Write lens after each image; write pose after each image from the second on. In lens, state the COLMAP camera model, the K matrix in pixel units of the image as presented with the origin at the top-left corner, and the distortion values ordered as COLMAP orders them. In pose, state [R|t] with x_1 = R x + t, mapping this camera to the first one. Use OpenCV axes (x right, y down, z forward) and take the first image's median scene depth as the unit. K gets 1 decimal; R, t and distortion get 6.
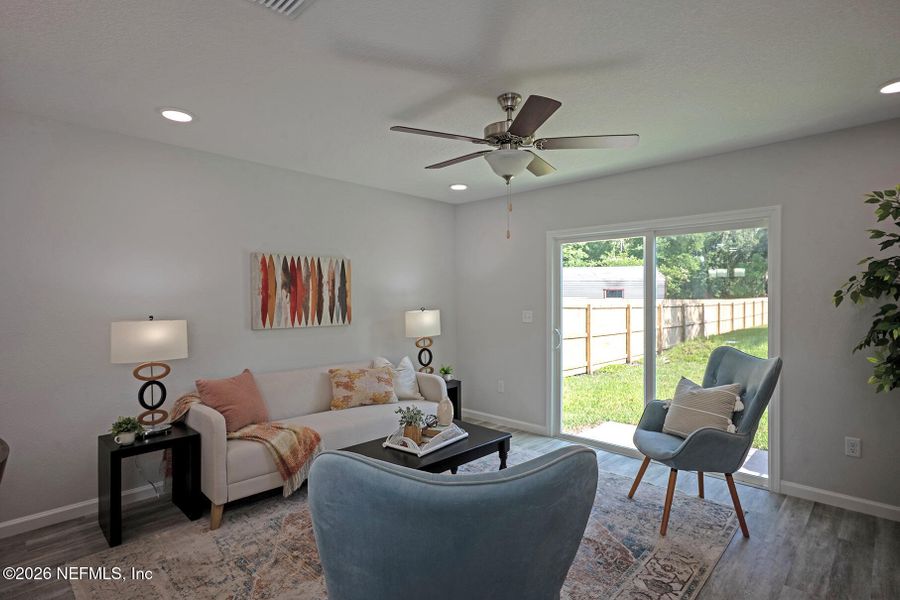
lens RADIAL K [[460.2, 0, 452.1], [0, 460.2, 301.5], [0, 0, 1]] dist [0.004112, 0.000663]
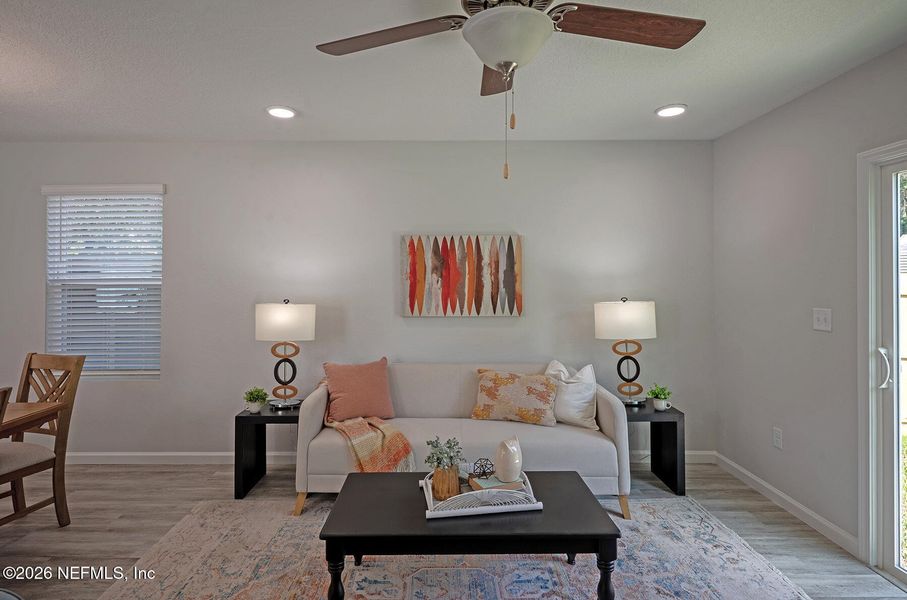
lens RADIAL K [[470.9, 0, 451.5], [0, 470.9, 279.4], [0, 0, 1]] dist [0.001087, 0.000511]
pose [[0.689299, -0.002016, -0.724474, 0.320374], [-0.006139, 0.999944, -0.008623, -0.007146], [0.724451, 0.010391, 0.689248, 0.375178]]
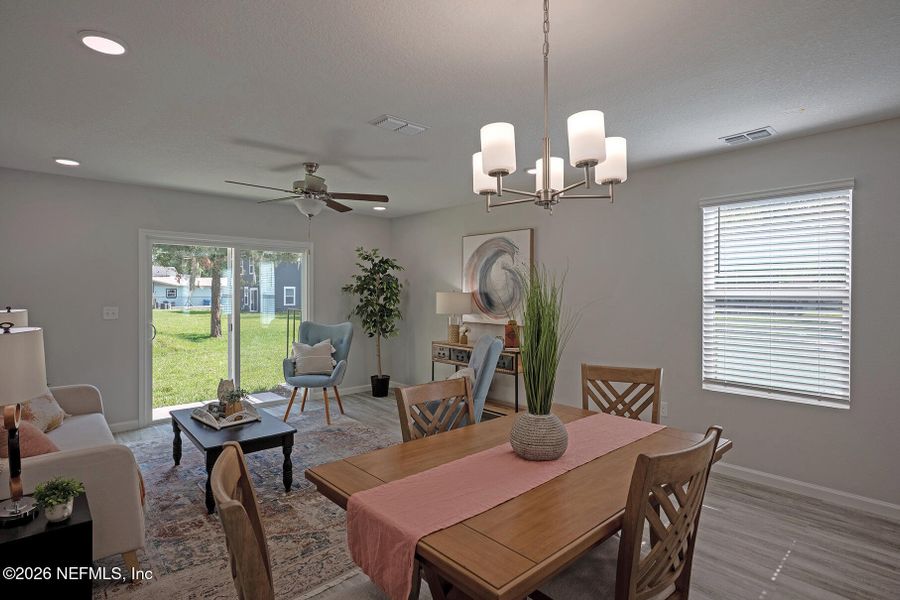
lens RADIAL K [[460.2, 0, 452.1], [0, 460.2, 301.5], [0, 0, 1]] dist [0.004112, 0.000663]
pose [[0.066751, -0.021636, 0.997535, -0.904768], [0.003506, 0.999764, 0.021450, -0.011049], [-0.997763, 0.002066, 0.066811, 0.272785]]
